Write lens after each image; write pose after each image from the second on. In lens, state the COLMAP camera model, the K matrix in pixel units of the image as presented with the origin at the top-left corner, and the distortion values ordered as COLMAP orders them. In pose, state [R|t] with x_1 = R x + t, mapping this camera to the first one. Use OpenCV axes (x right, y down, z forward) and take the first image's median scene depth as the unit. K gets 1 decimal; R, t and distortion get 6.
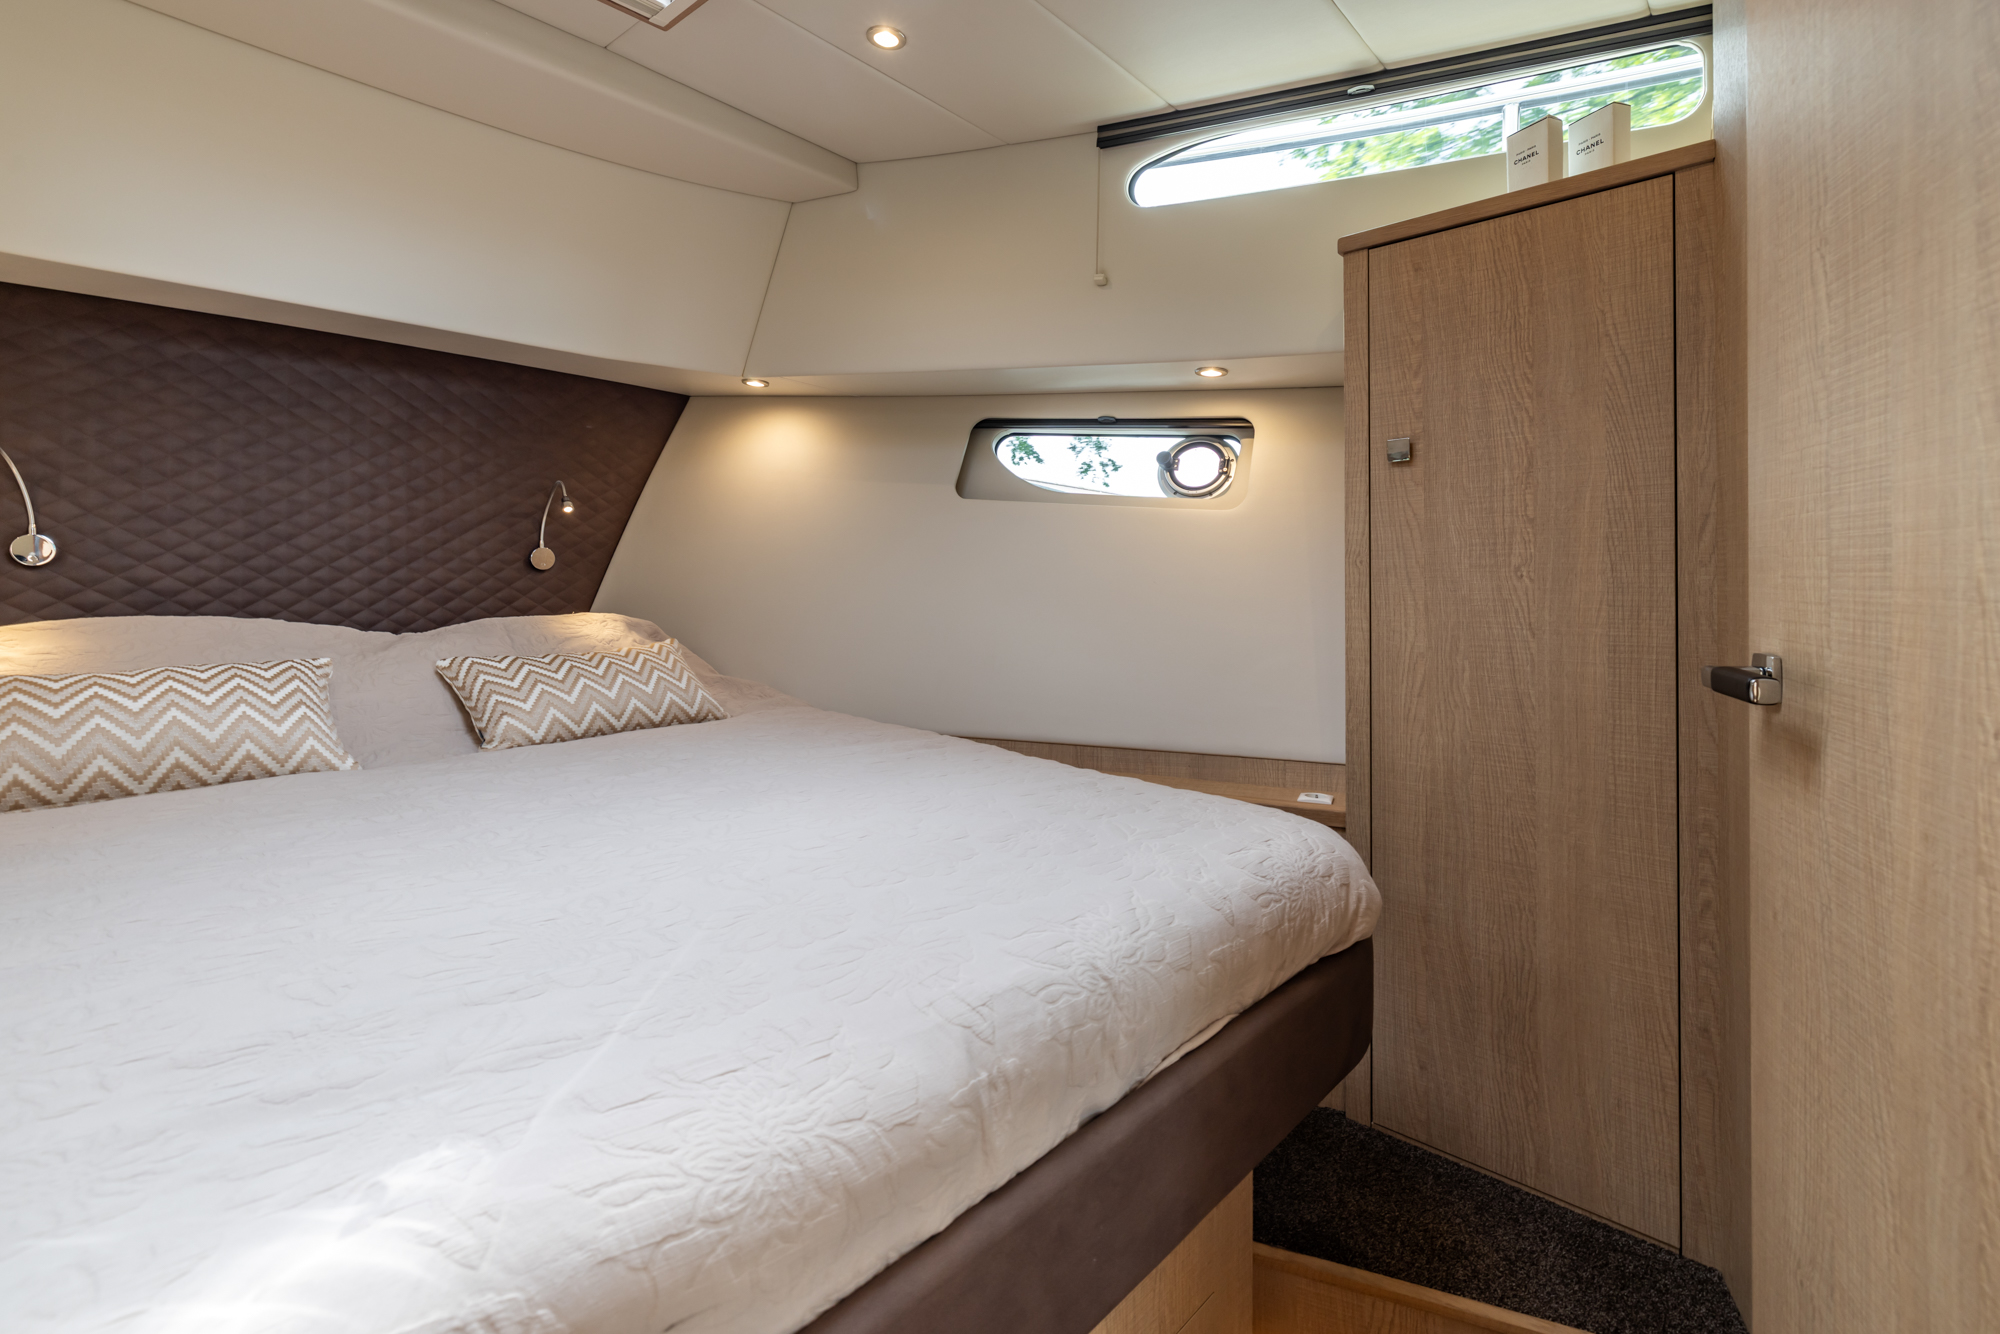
lens RADIAL K [[893.1, 0, 1002.8], [0, 893.1, 568.4], [0, 0, 1]] dist [0.006300, 0.000288]
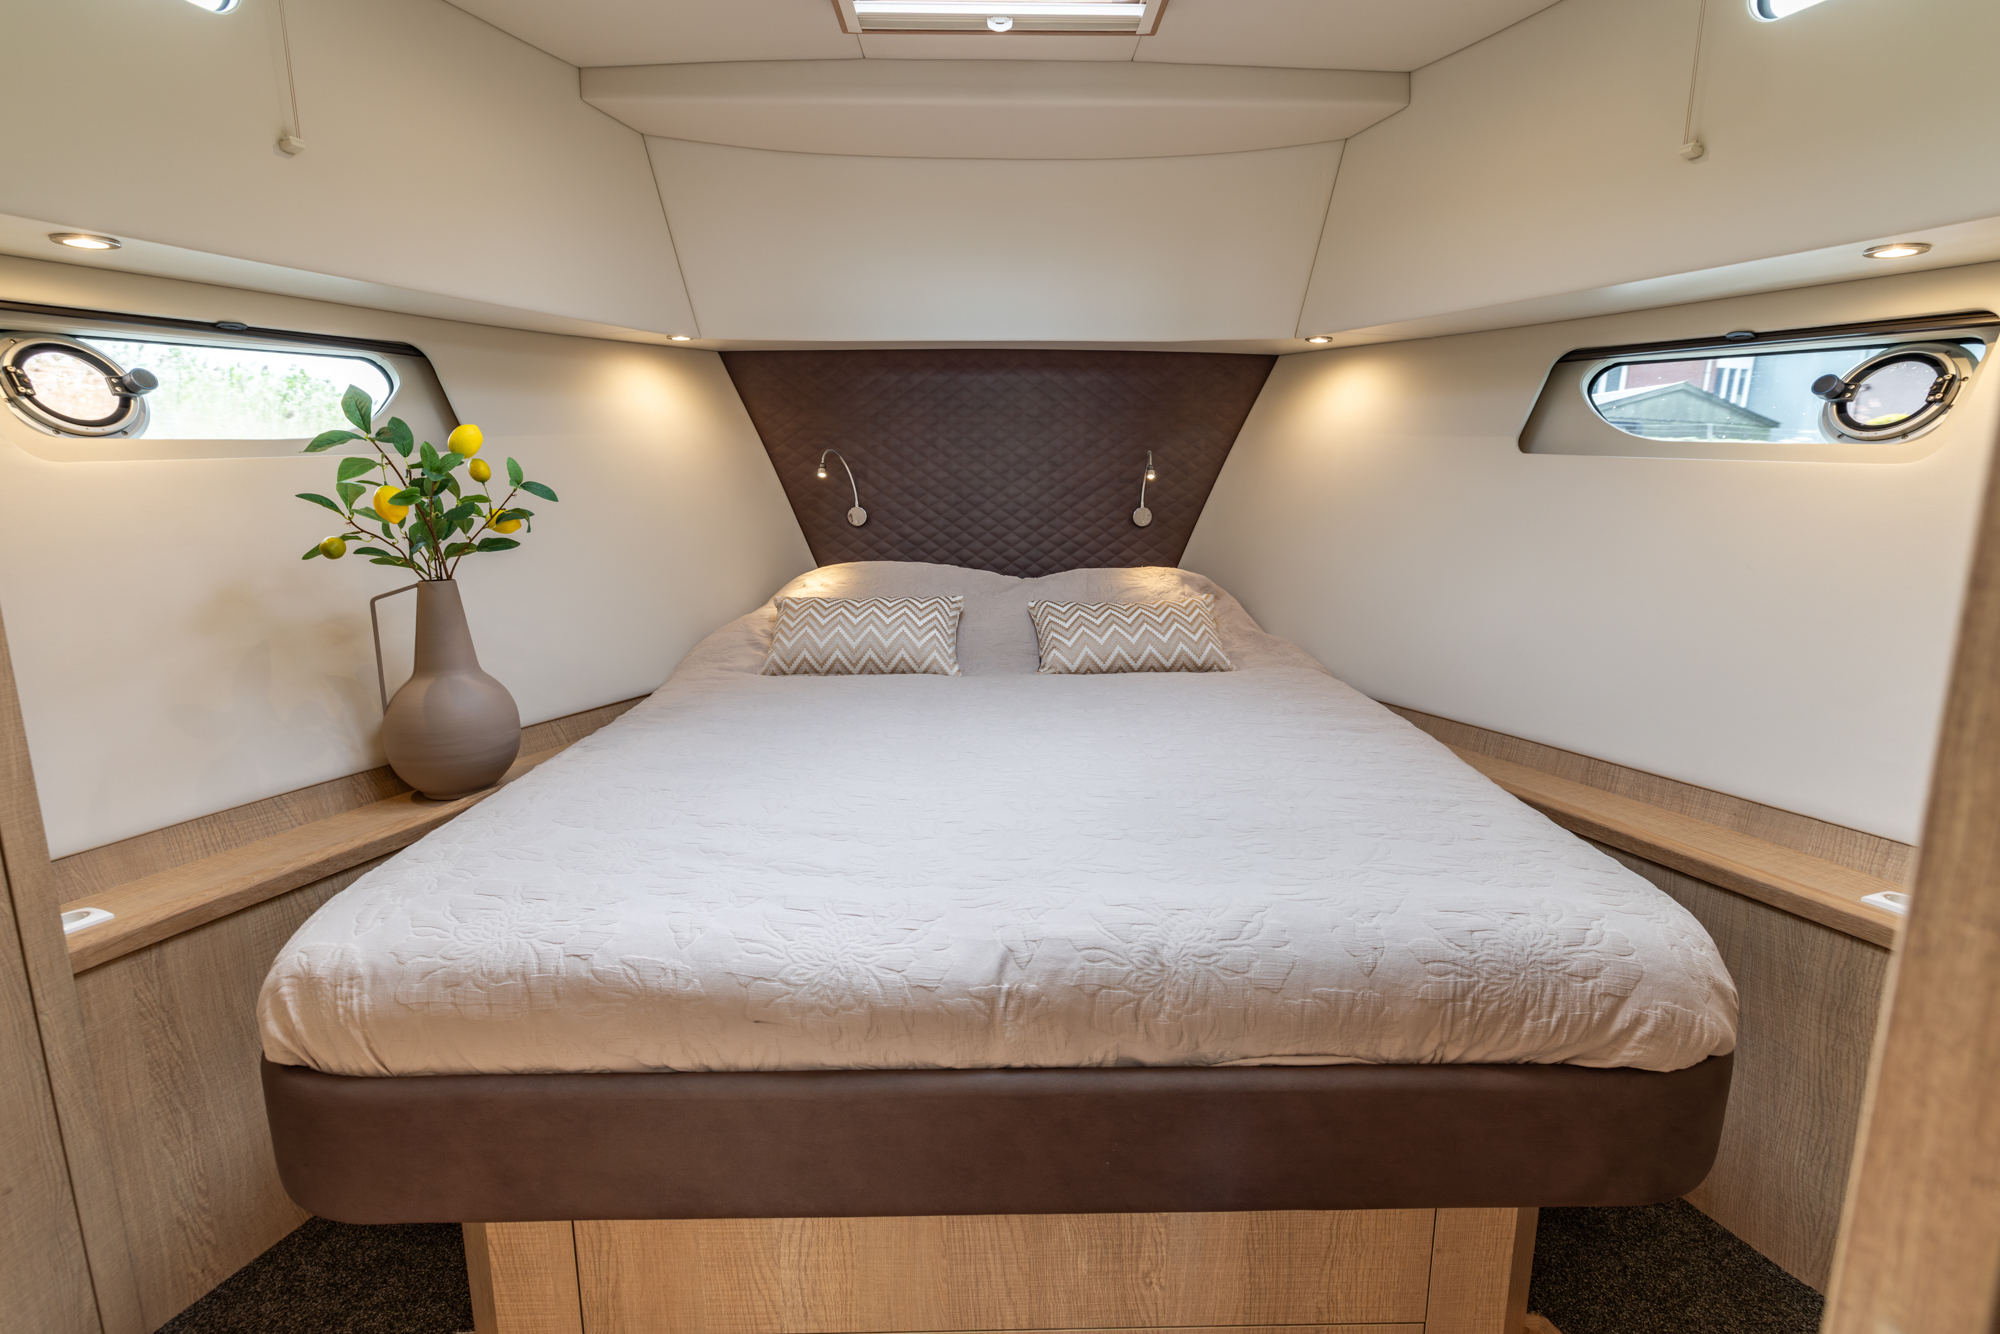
lens RADIAL K [[878.5, 0, 1012.8], [0, 878.5, 655.3], [0, 0, 1]] dist [0.000487, 0.000341]
pose [[0.693587, 0.122310, -0.709913, 0.298680], [0.010799, 0.983604, 0.180015, -0.055979], [0.720292, -0.132523, 0.680895, 0.059534]]
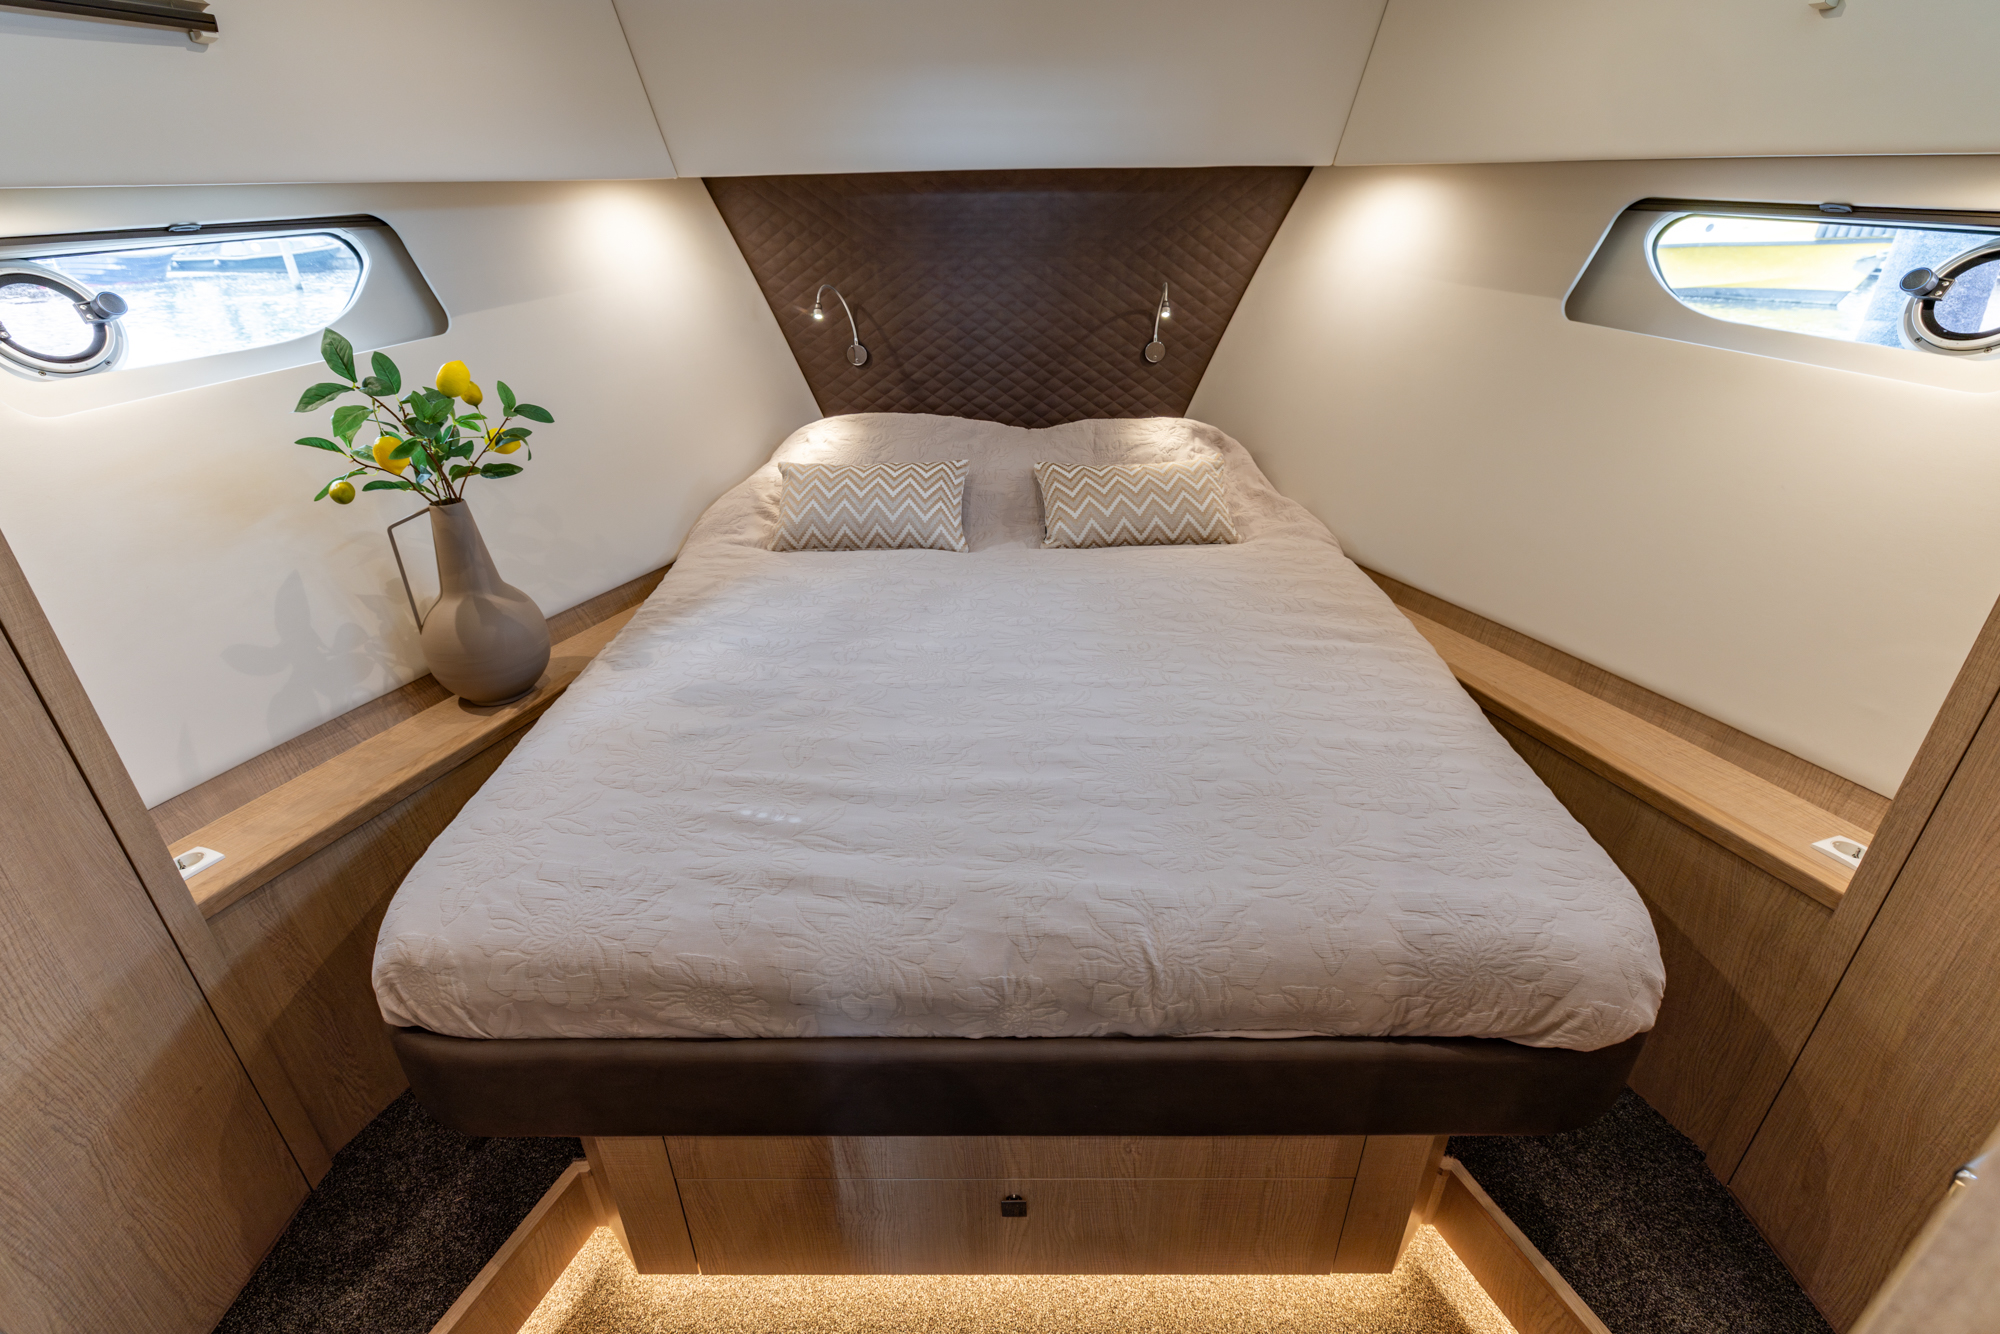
lens RADIAL K [[863.1, 0, 996.0], [0, 863.1, 643.1], [0, 0, 1]] dist [0.000449, 0.000455]
pose [[0.674651, 0.304310, -0.672489, 0.270946], [0.023515, 0.901740, 0.431639, -0.206400], [0.737762, -0.307019, 0.601204, 0.092662]]
